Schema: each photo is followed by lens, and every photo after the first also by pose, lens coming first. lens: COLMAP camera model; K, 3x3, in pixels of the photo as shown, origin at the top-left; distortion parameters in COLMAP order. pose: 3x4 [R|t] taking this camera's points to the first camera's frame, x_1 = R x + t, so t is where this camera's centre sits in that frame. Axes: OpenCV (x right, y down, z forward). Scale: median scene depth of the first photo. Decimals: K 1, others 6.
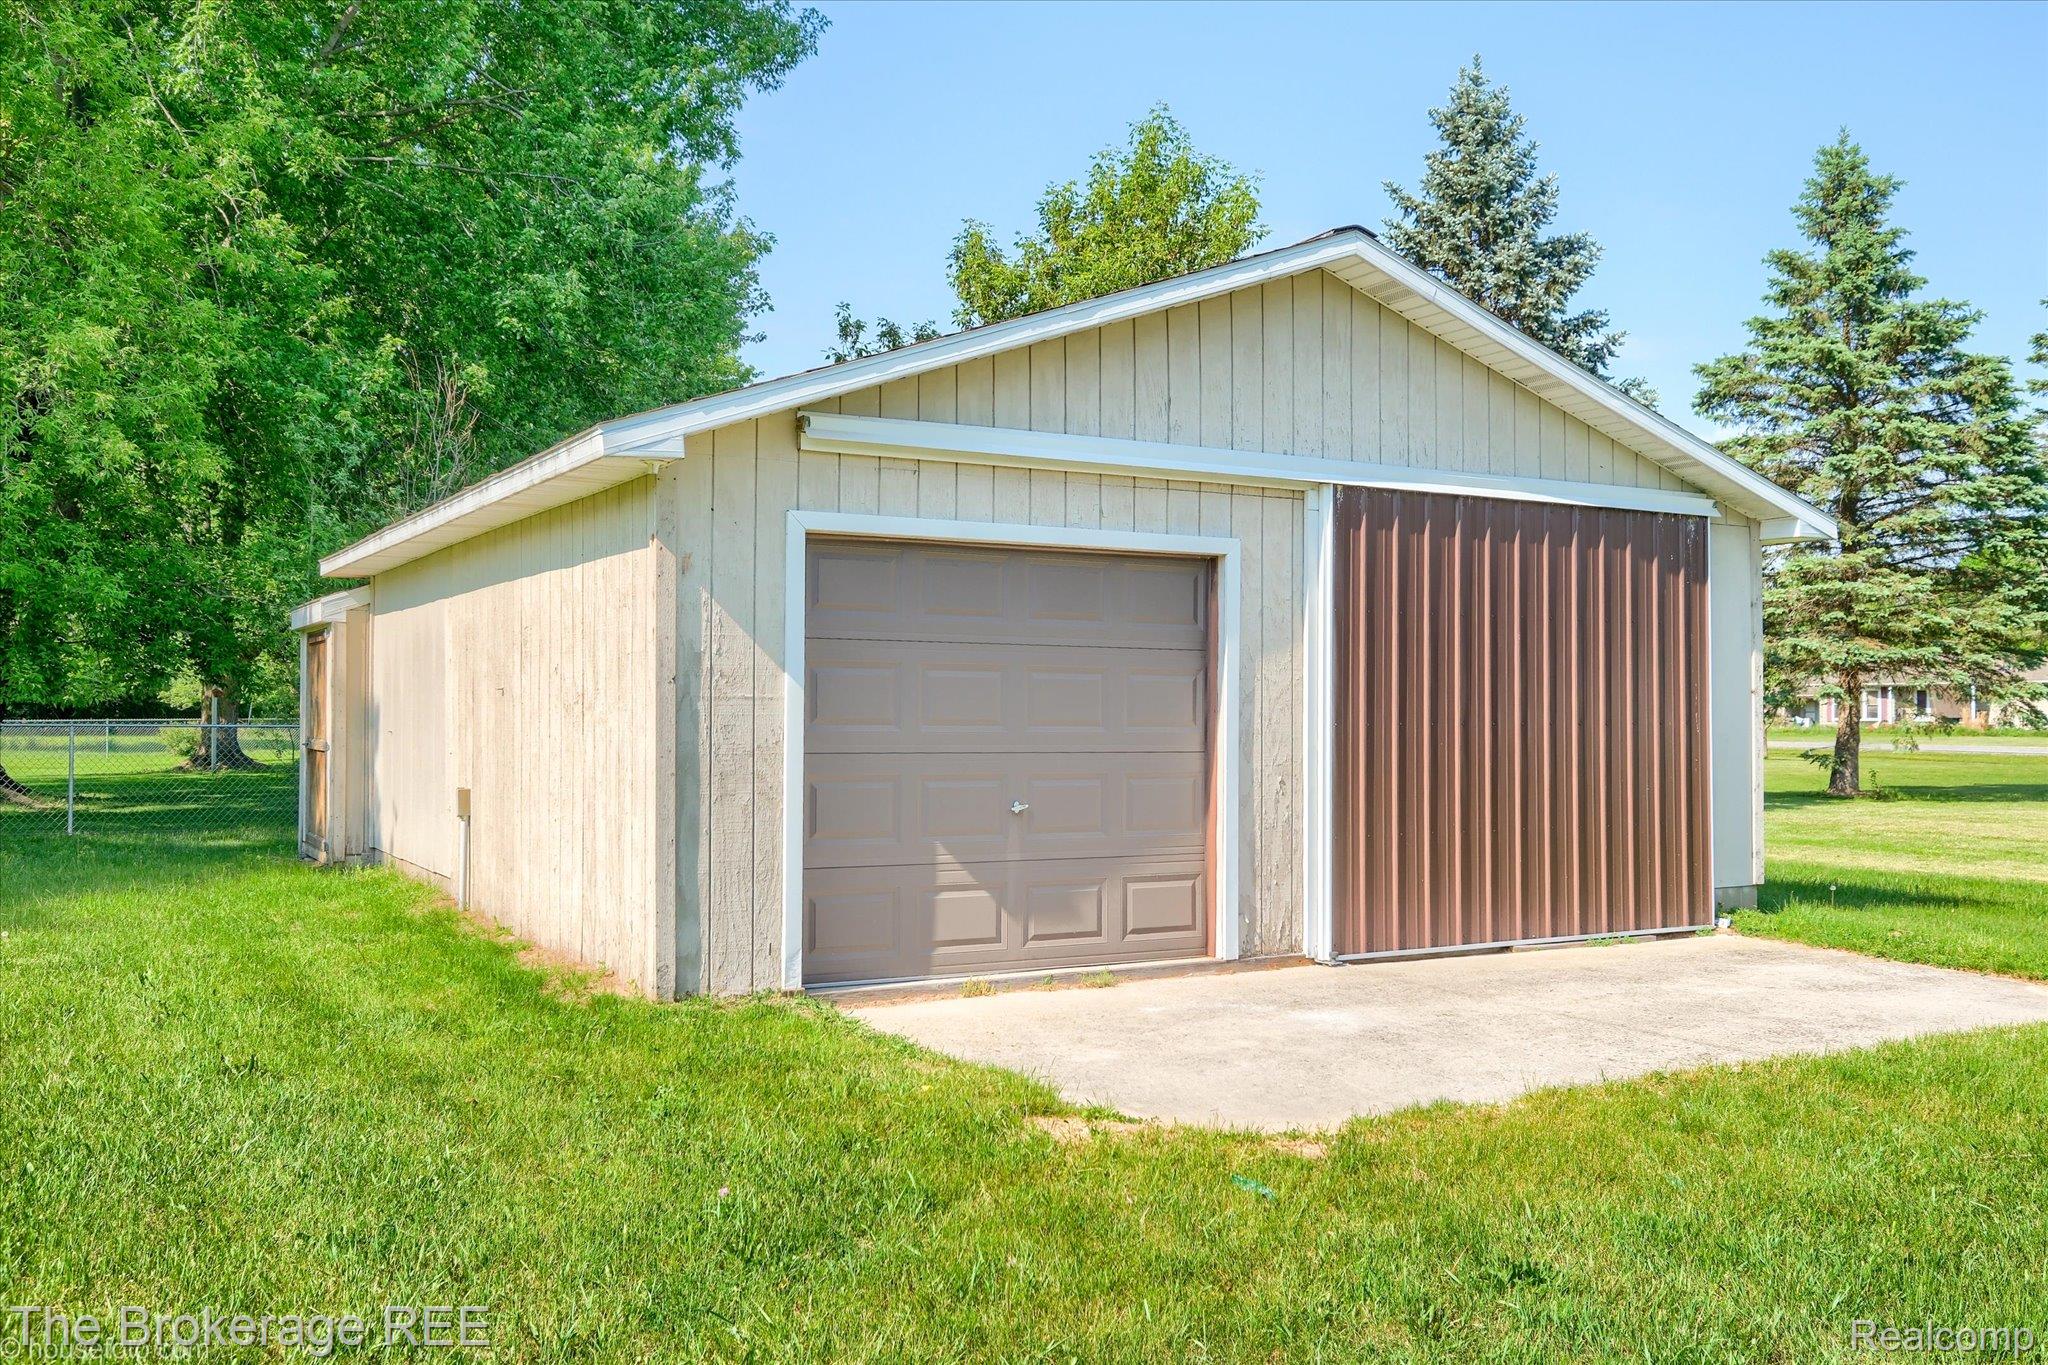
lens RADIAL K [[1843.8, 0, 1024.0], [0, 1843.8, 682.5], [0, 0, 1]] dist [0.000223, -0.000039]
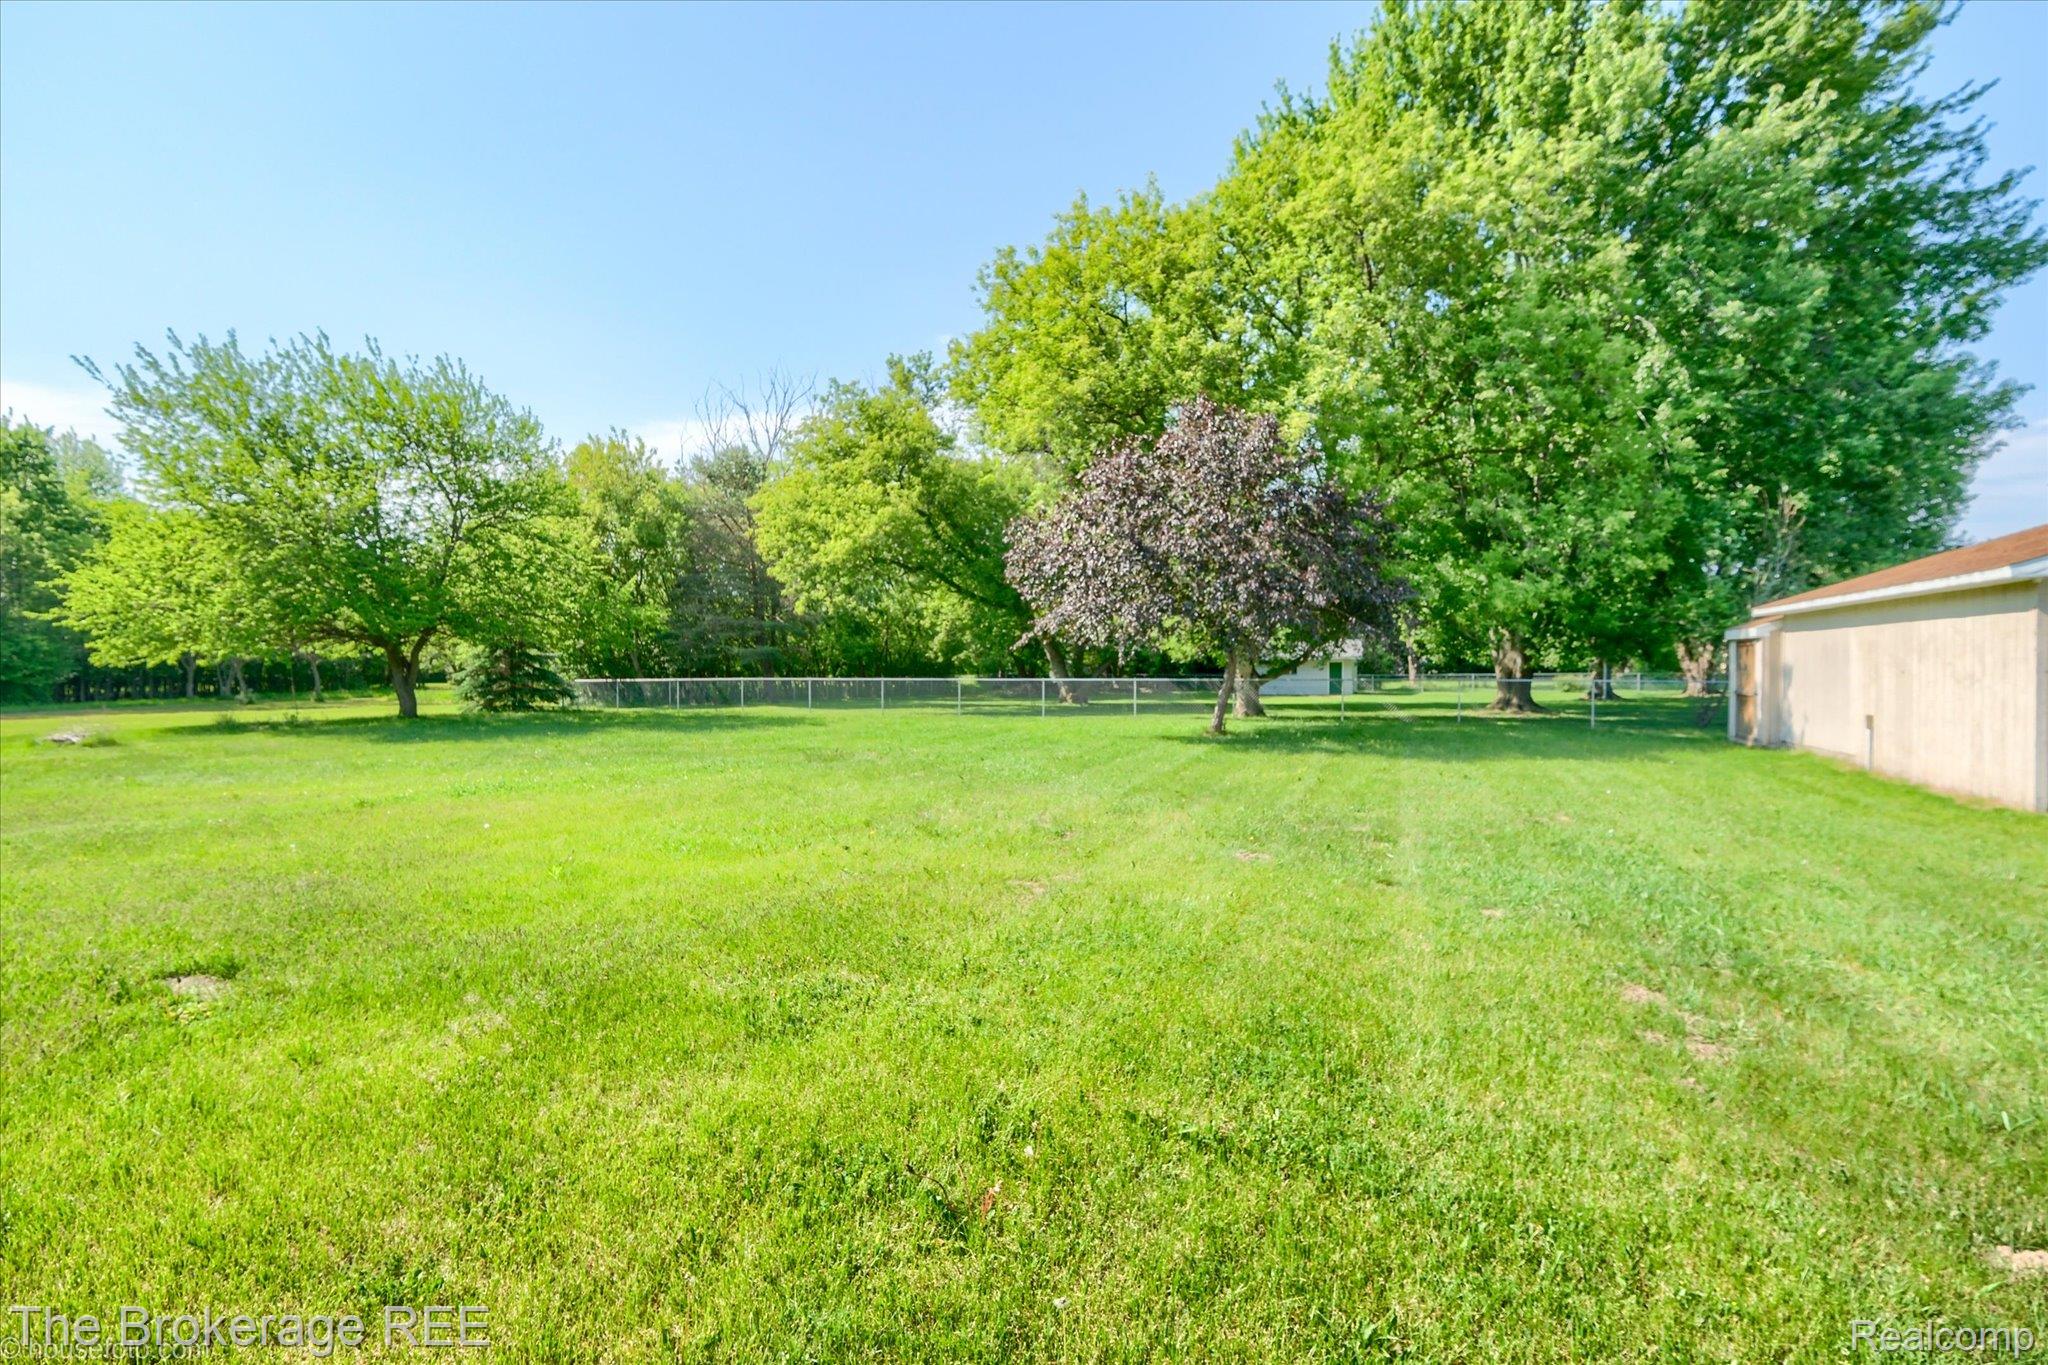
lens RADIAL K [[943.7, 0, 1024.4], [0, 943.7, 715.1], [0, 0, 1]] dist [0.000119, -0.000111]
pose [[0.616109, 0.033351, -0.786955, -0.024346], [0.019002, 0.998183, 0.057180, -0.020327], [0.787432, -0.050183, 0.614355, -0.371473]]
